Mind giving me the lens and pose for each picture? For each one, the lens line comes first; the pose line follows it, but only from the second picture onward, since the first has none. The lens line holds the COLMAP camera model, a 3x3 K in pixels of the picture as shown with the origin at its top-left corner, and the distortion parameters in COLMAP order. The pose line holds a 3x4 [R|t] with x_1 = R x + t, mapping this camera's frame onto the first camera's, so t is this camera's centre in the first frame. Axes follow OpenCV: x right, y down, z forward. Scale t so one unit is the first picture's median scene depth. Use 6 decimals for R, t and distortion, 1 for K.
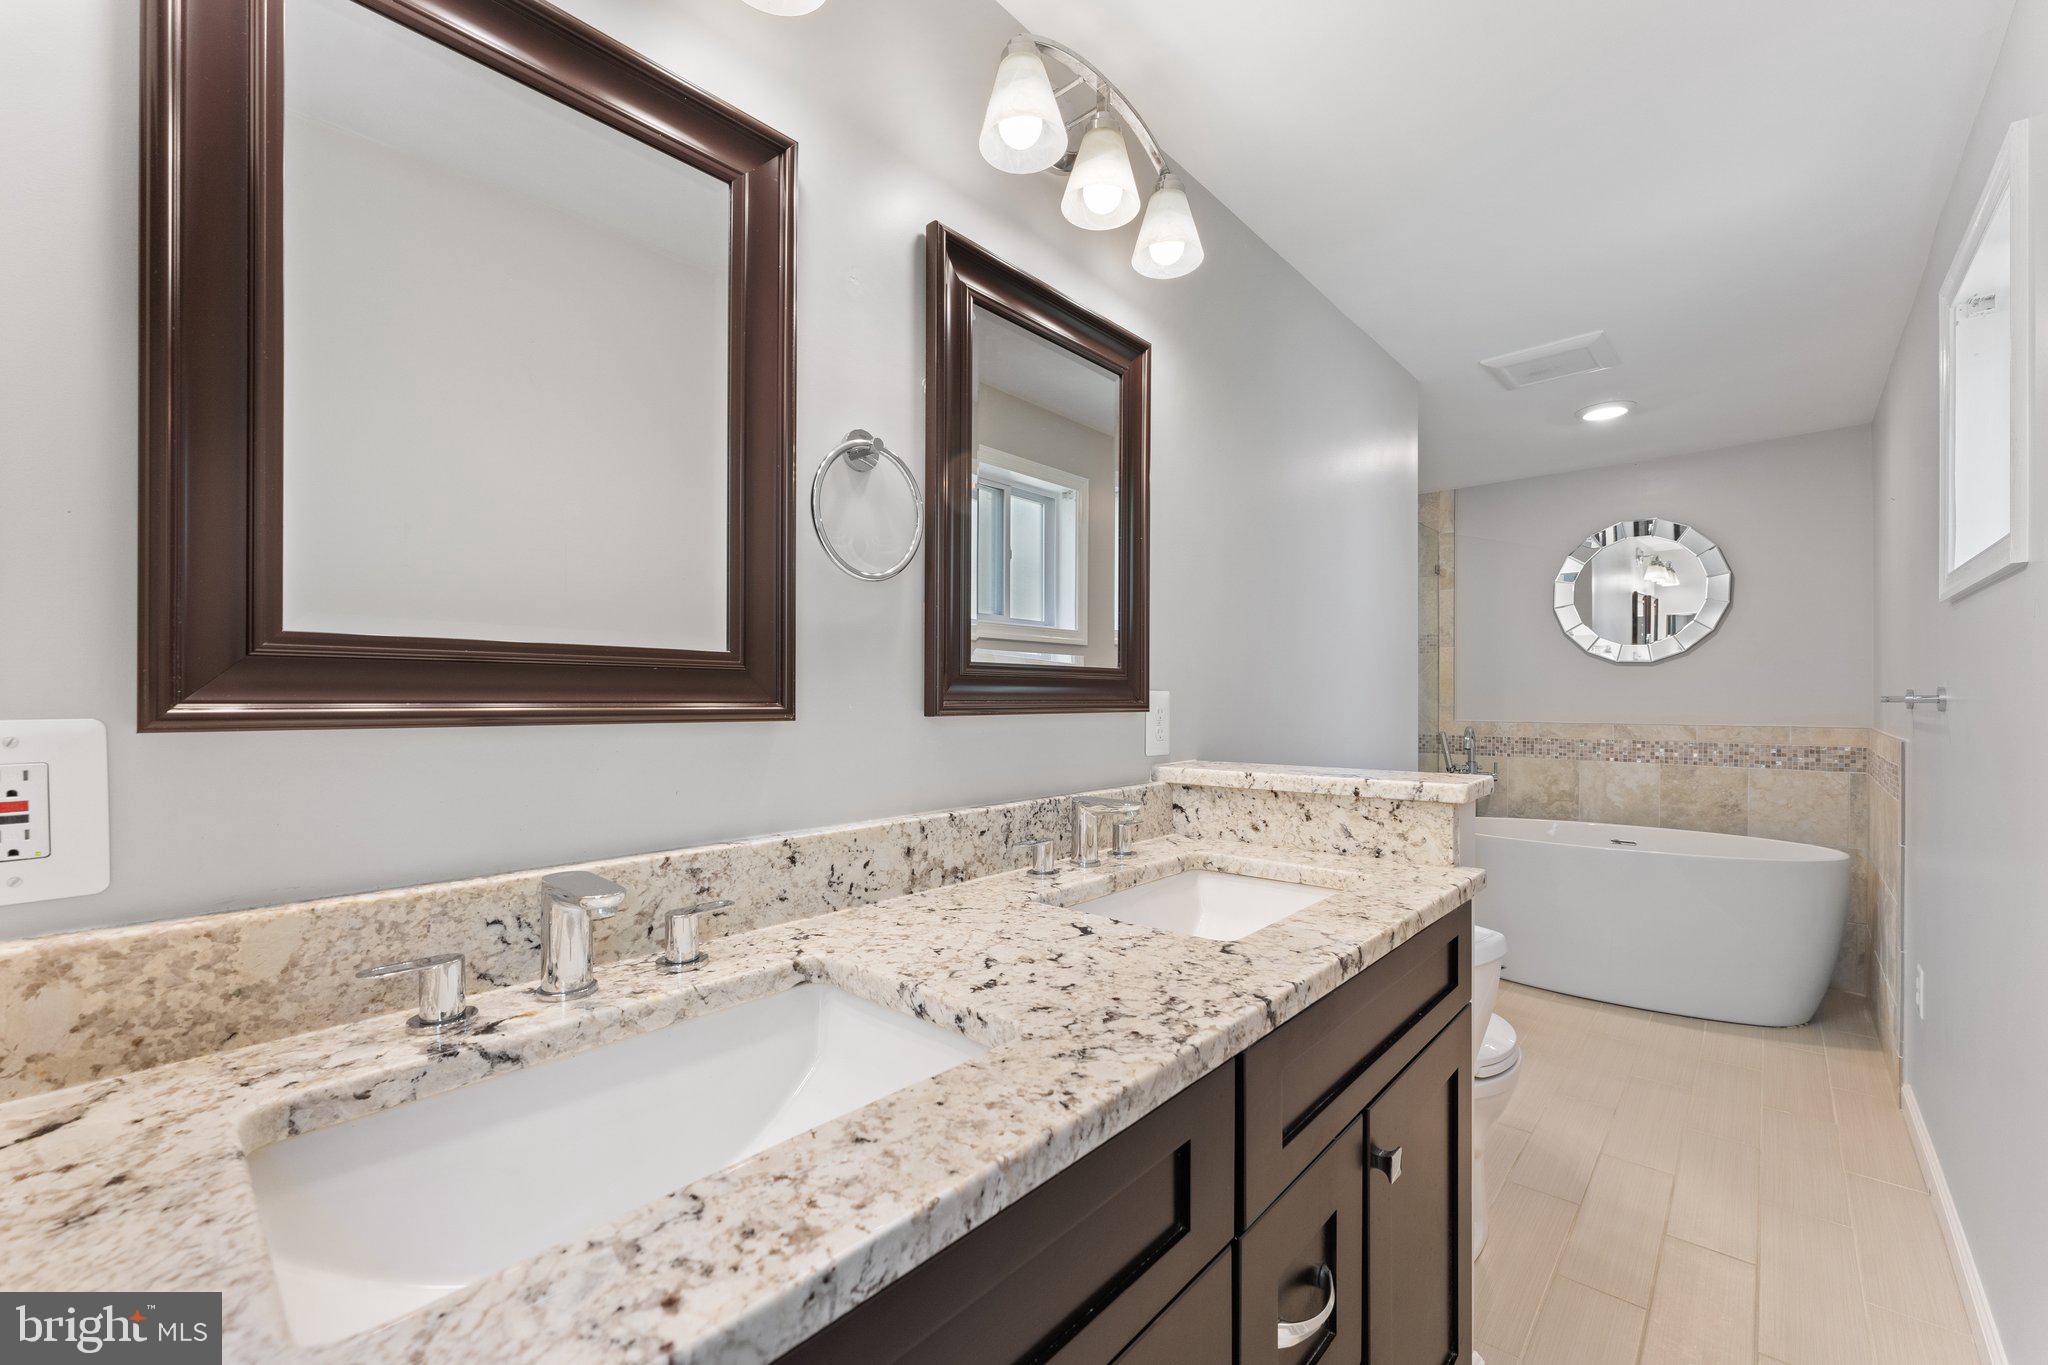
lens RADIAL K [[833.7, 0, 1018.1], [0, 833.7, 698.3], [0, 0, 1]] dist [0.001598, -0.000295]
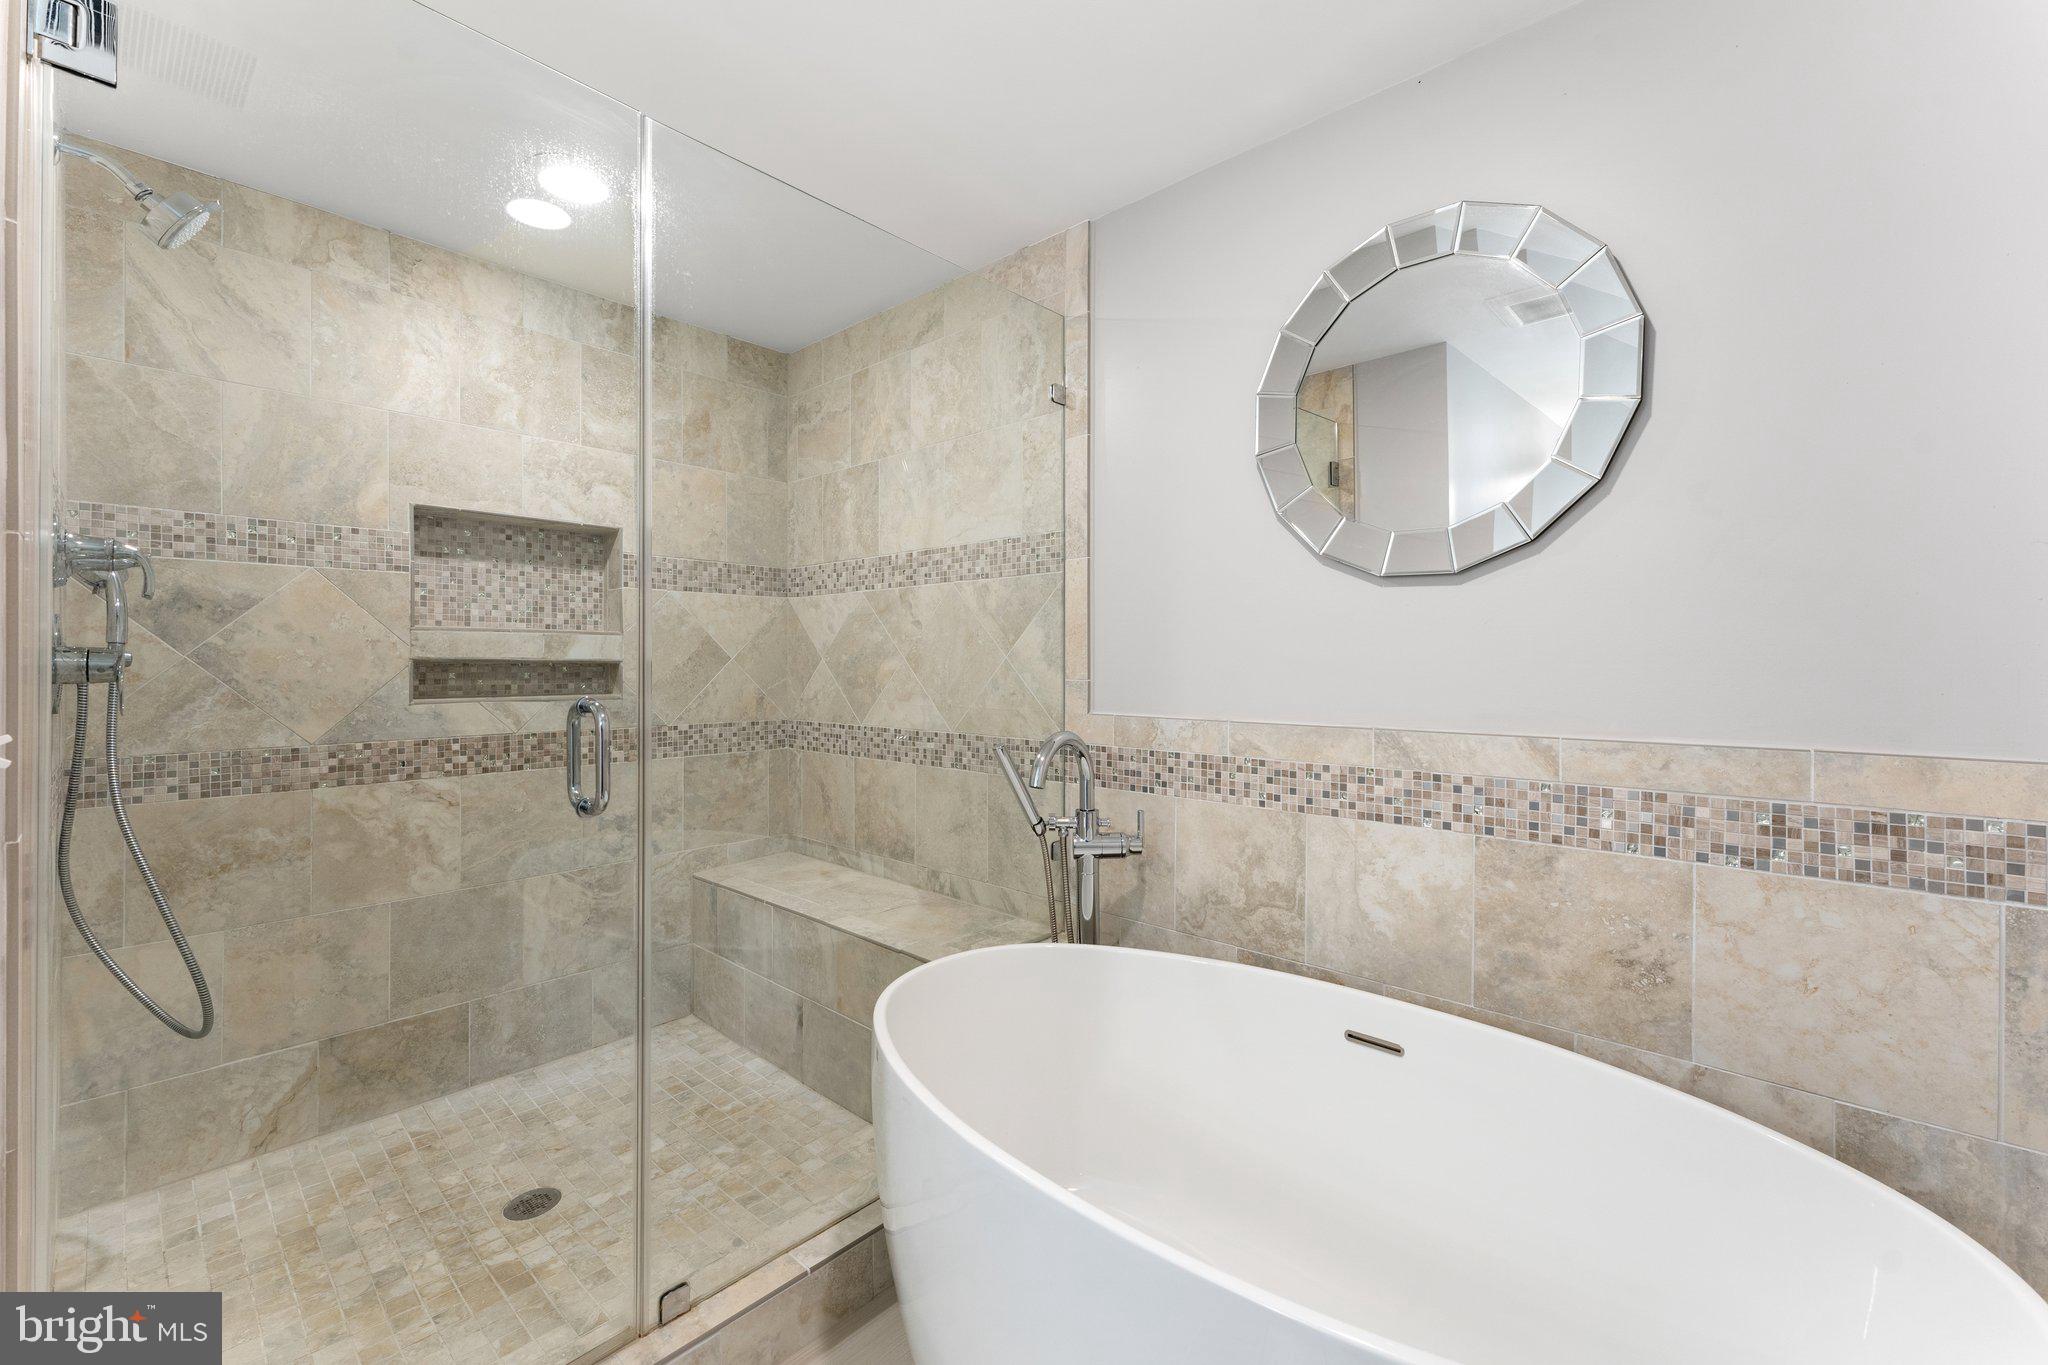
lens RADIAL K [[833.7, 0, 1028.1], [0, 833.7, 660.4], [0, 0, 1]] dist [0.001598, -0.000295]
pose [[0.999004, -0.002800, 0.044537, 0.555481], [0.002949, 0.999990, -0.003289, -0.002040], [-0.044527, 0.003417, 0.999002, 0.633179]]
